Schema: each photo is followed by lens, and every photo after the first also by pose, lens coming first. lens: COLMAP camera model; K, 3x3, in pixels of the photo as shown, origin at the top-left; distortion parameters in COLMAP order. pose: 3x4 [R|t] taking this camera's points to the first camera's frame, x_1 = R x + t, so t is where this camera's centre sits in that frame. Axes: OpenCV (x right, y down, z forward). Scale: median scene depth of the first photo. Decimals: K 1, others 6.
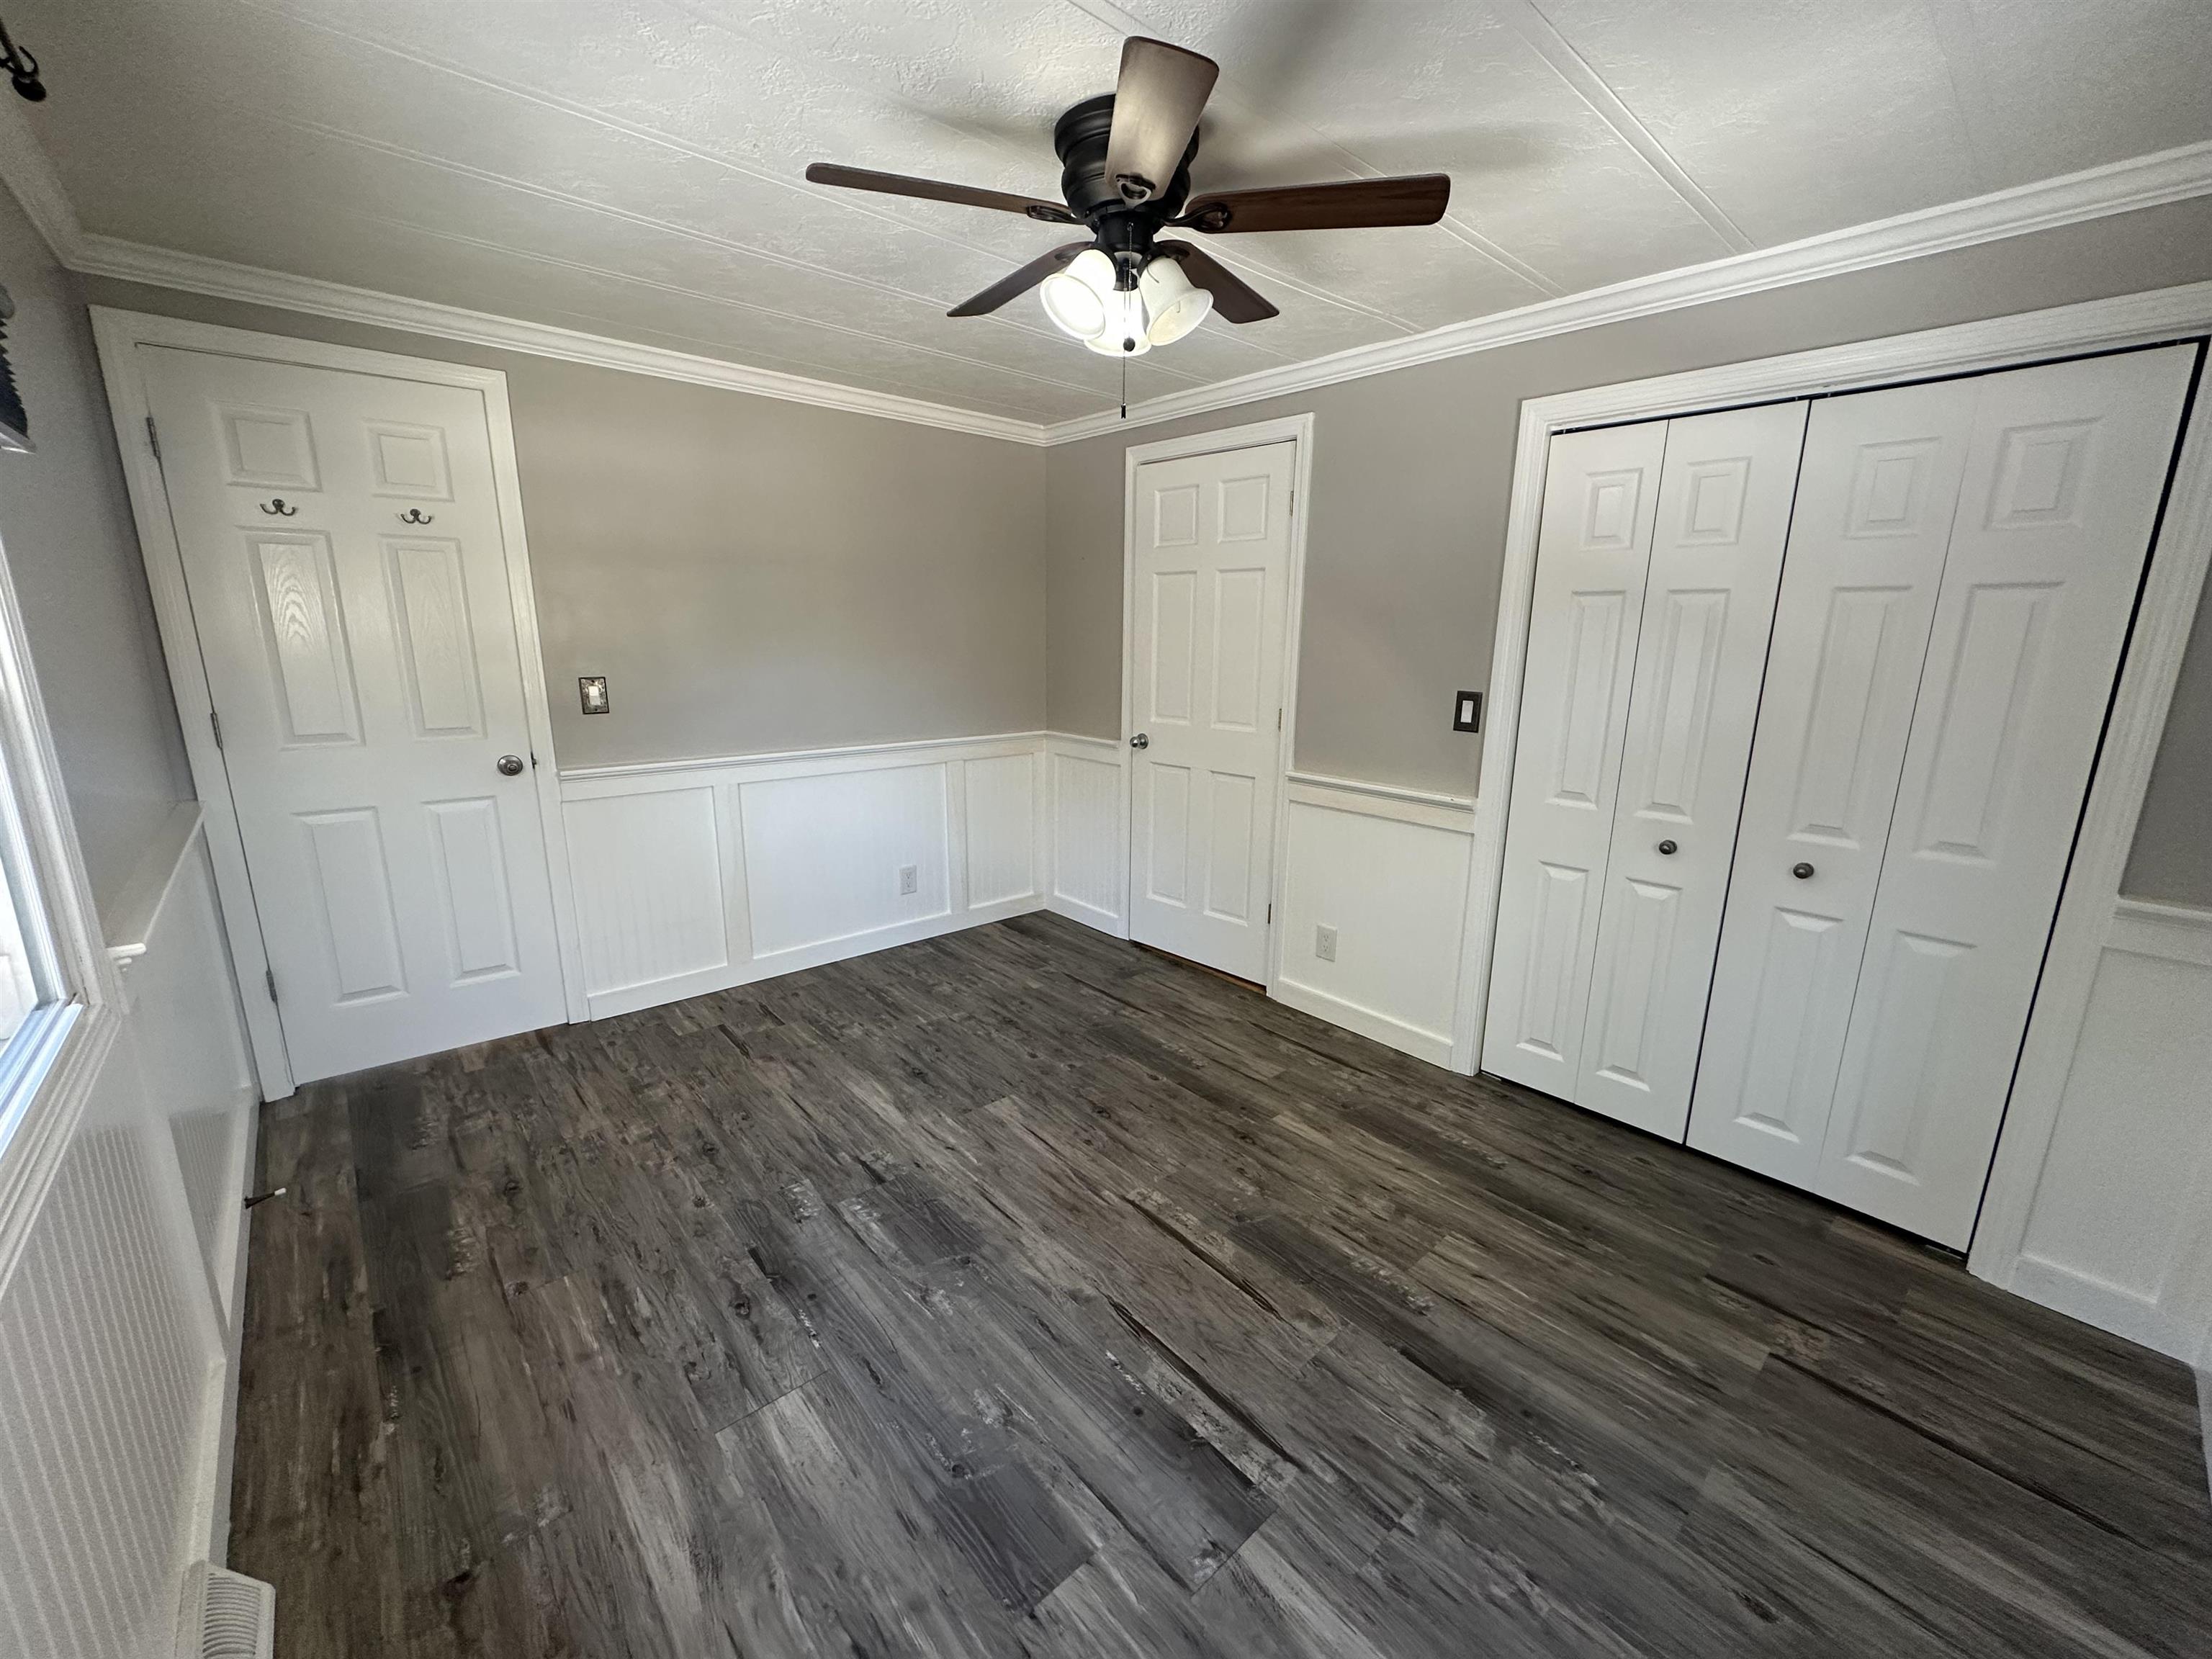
lens RADIAL K [[884.5, 0, 1104.8], [0, 884.5, 824.7], [0, 0, 1]] dist [-0.001967, -0.000129]
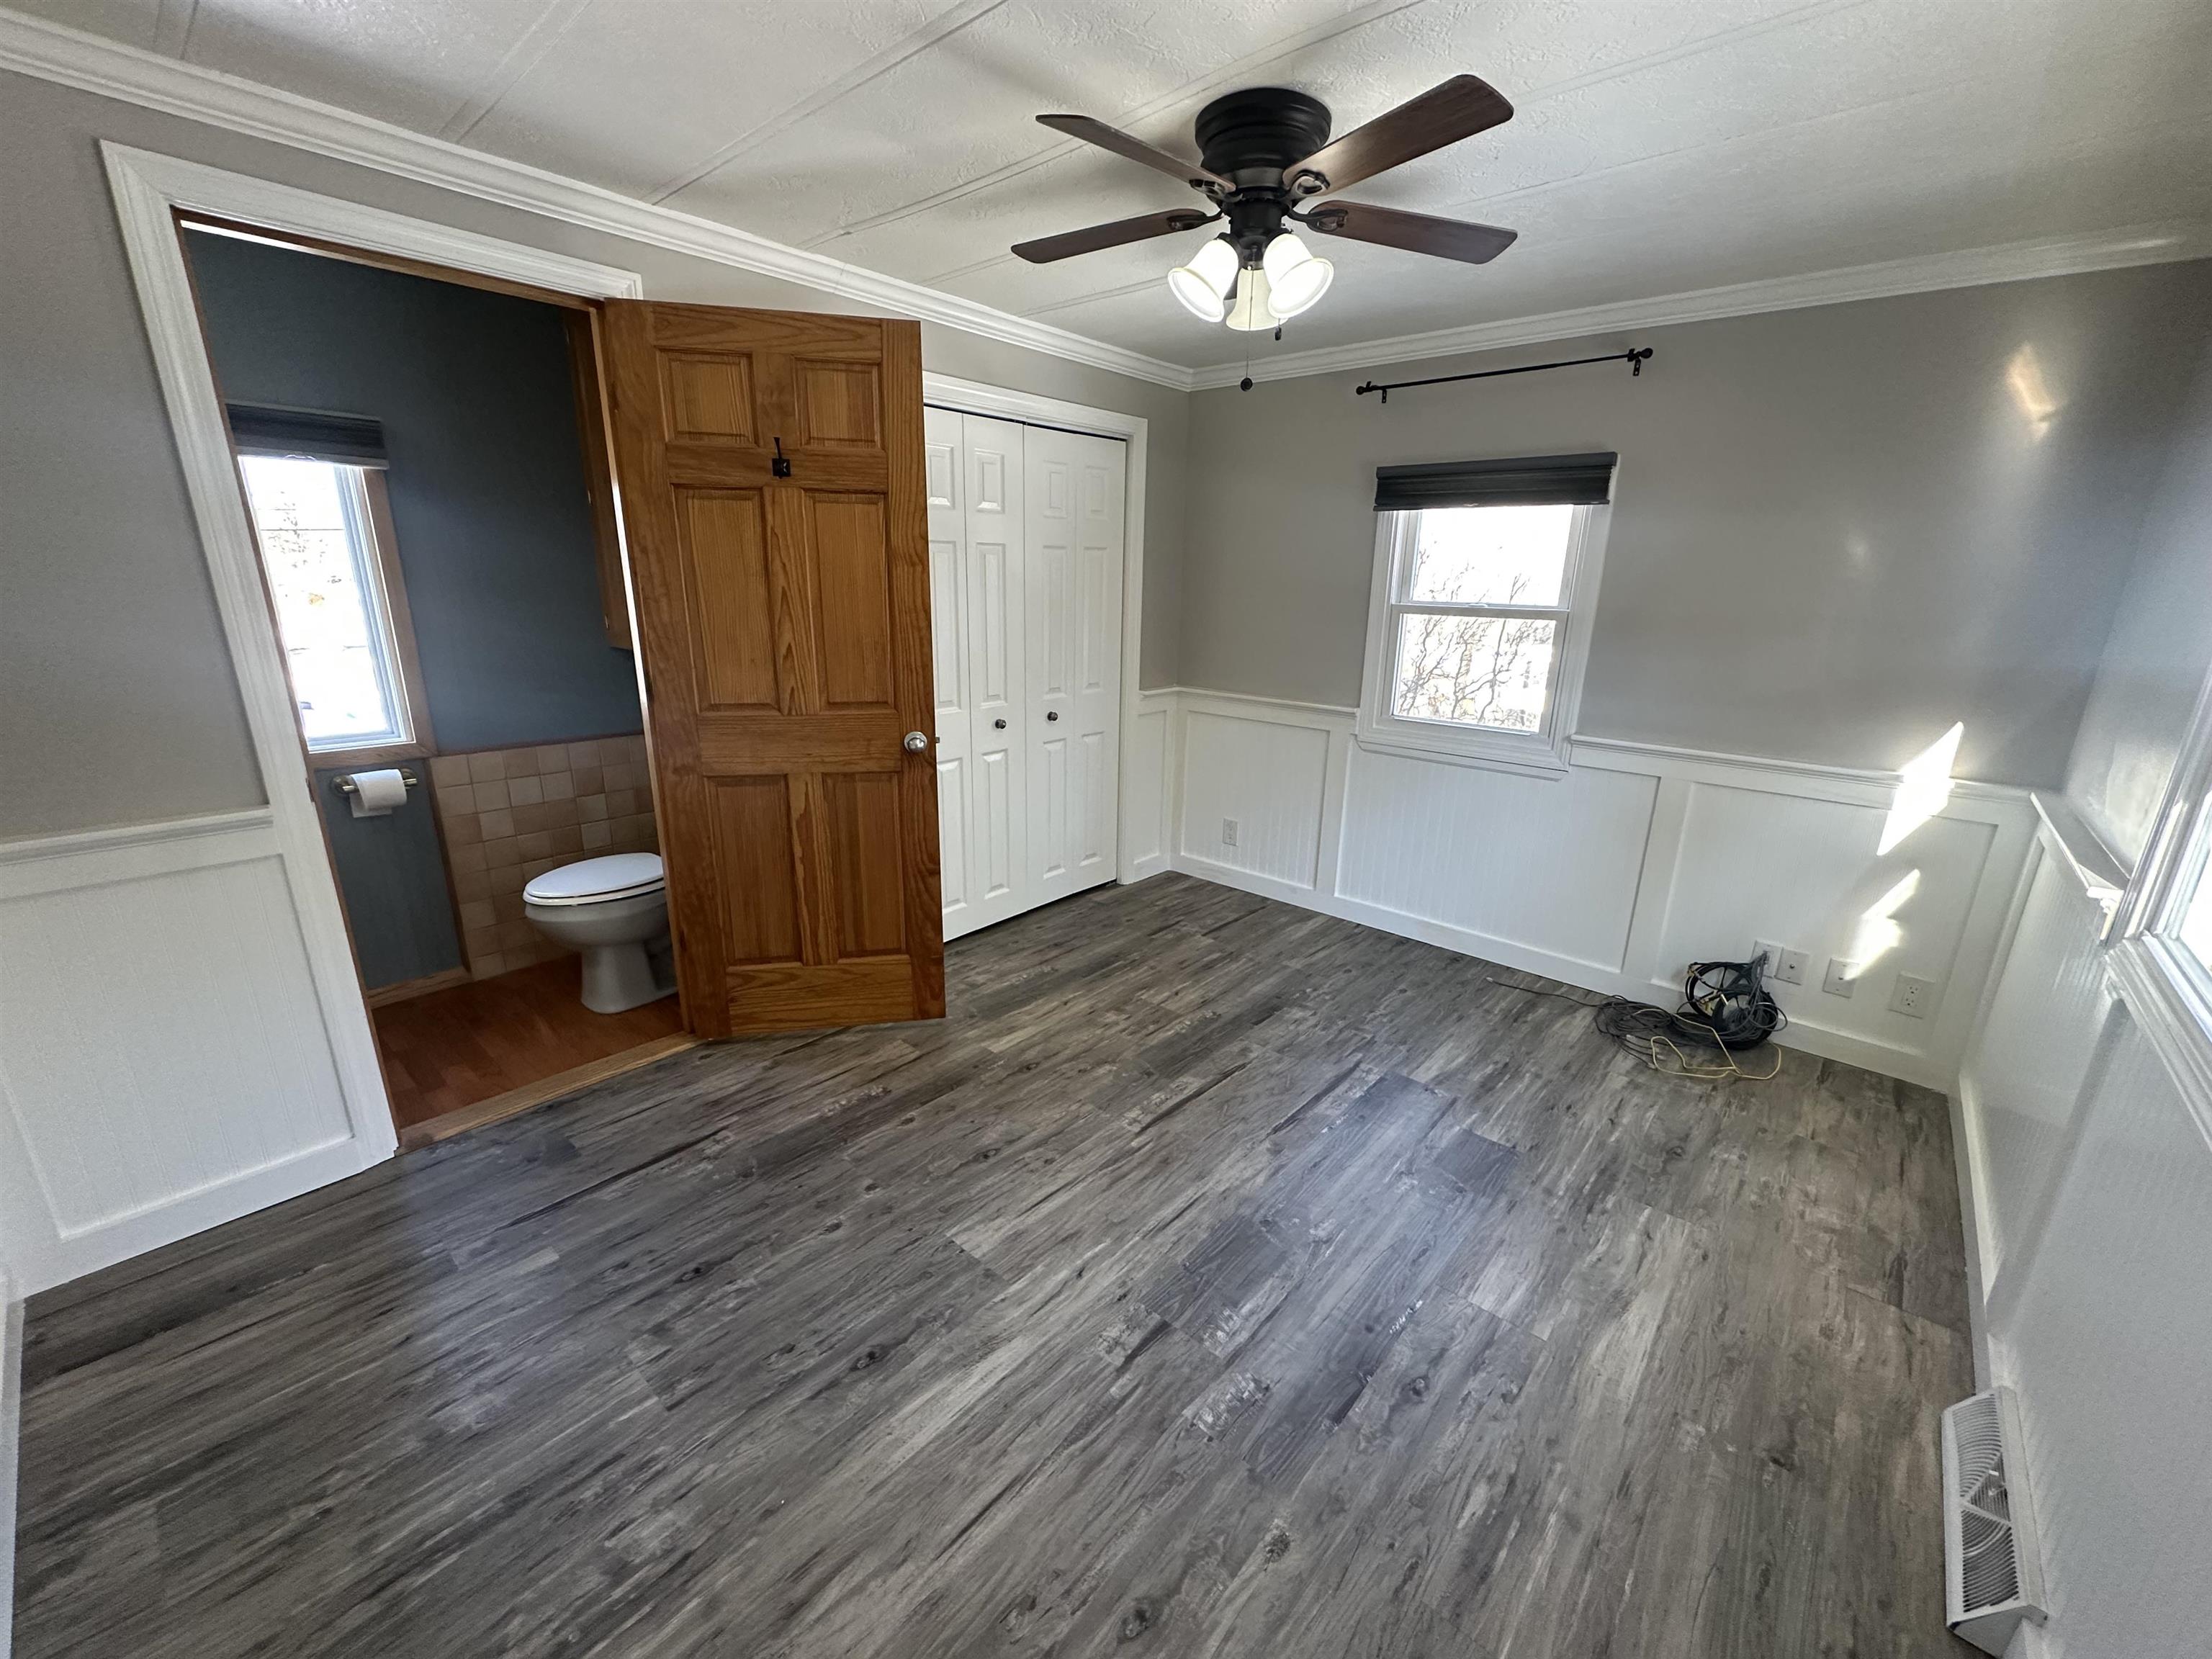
lens RADIAL K [[884.5, 0, 1102.1], [0, 884.5, 825.5], [0, 0, 1]] dist [-0.001967, -0.000129]
pose [[-0.119502, -0.289867, 0.949577, -0.976110], [0.196768, 0.930544, 0.308820, -0.283345], [-0.973140, 0.223751, -0.054165, 1.149176]]
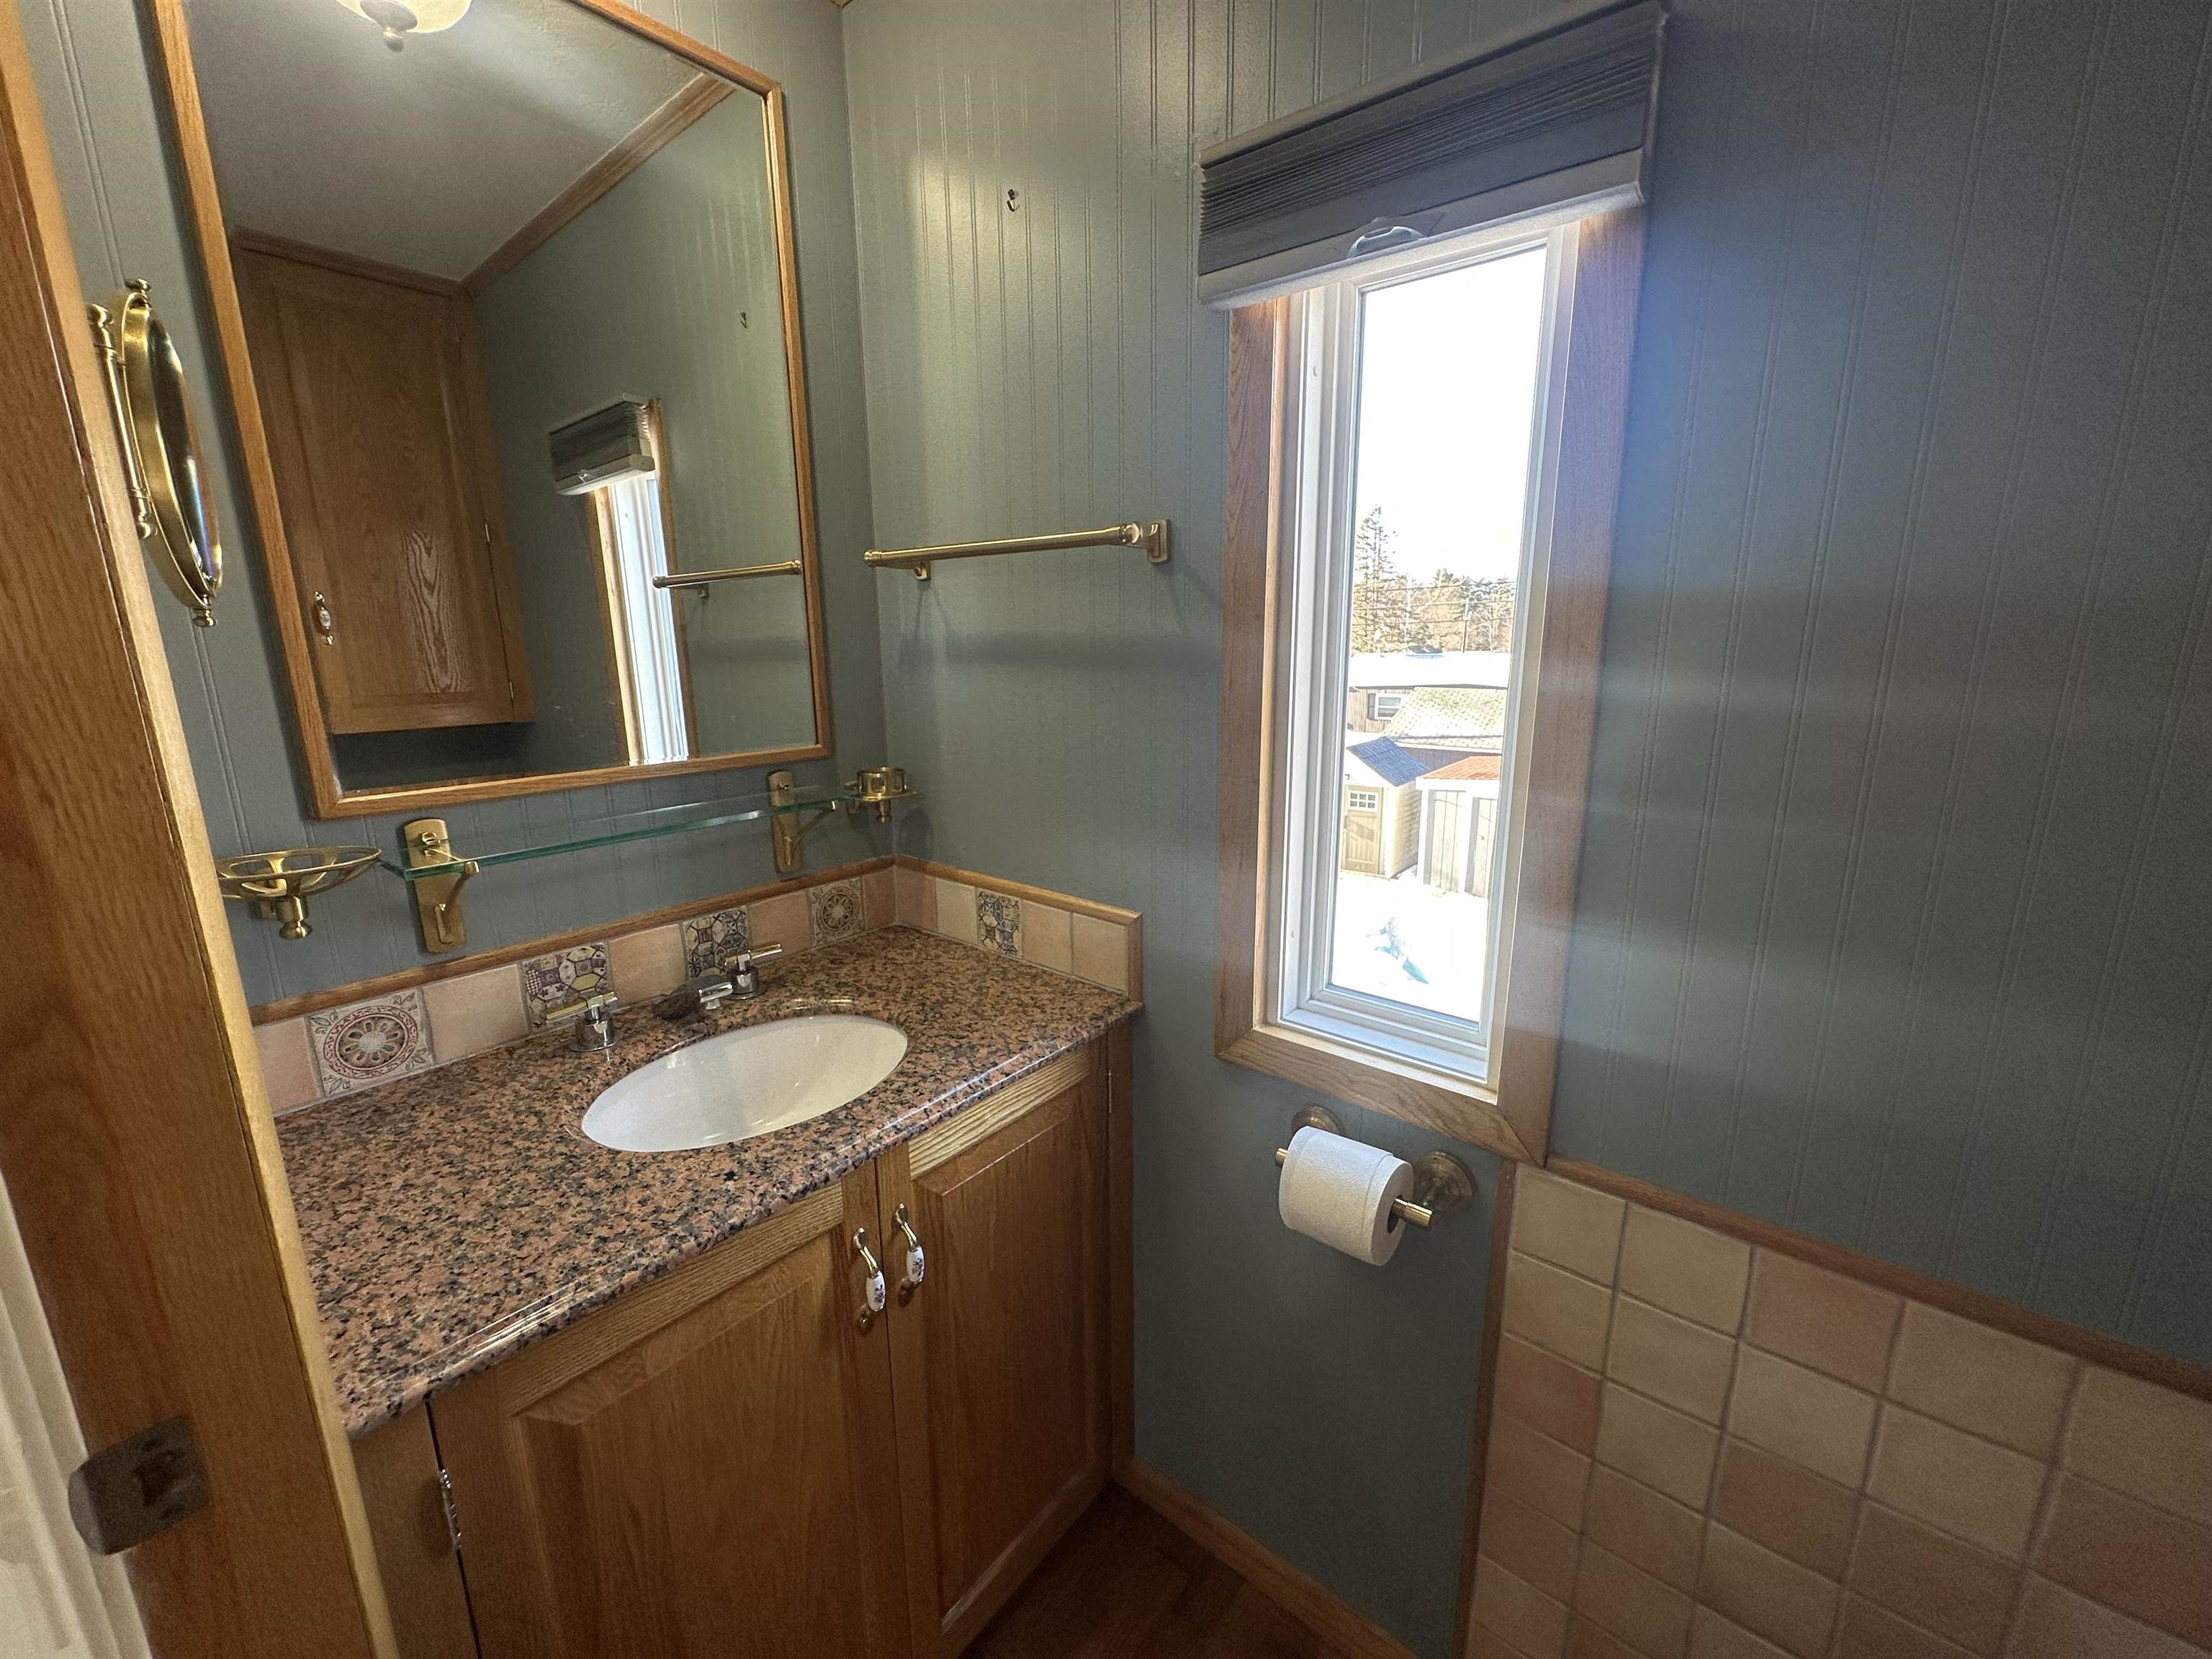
lens RADIAL K [[884.5, 0, 1092.2], [0, 884.5, 840.6], [0, 0, 1]] dist [-0.001967, -0.000129]
pose [[0.990831, -0.054292, 0.123716, 0.299352], [0.052936, 0.998497, 0.014227, -0.343354], [-0.124303, -0.007547, 0.992216, 1.687969]]
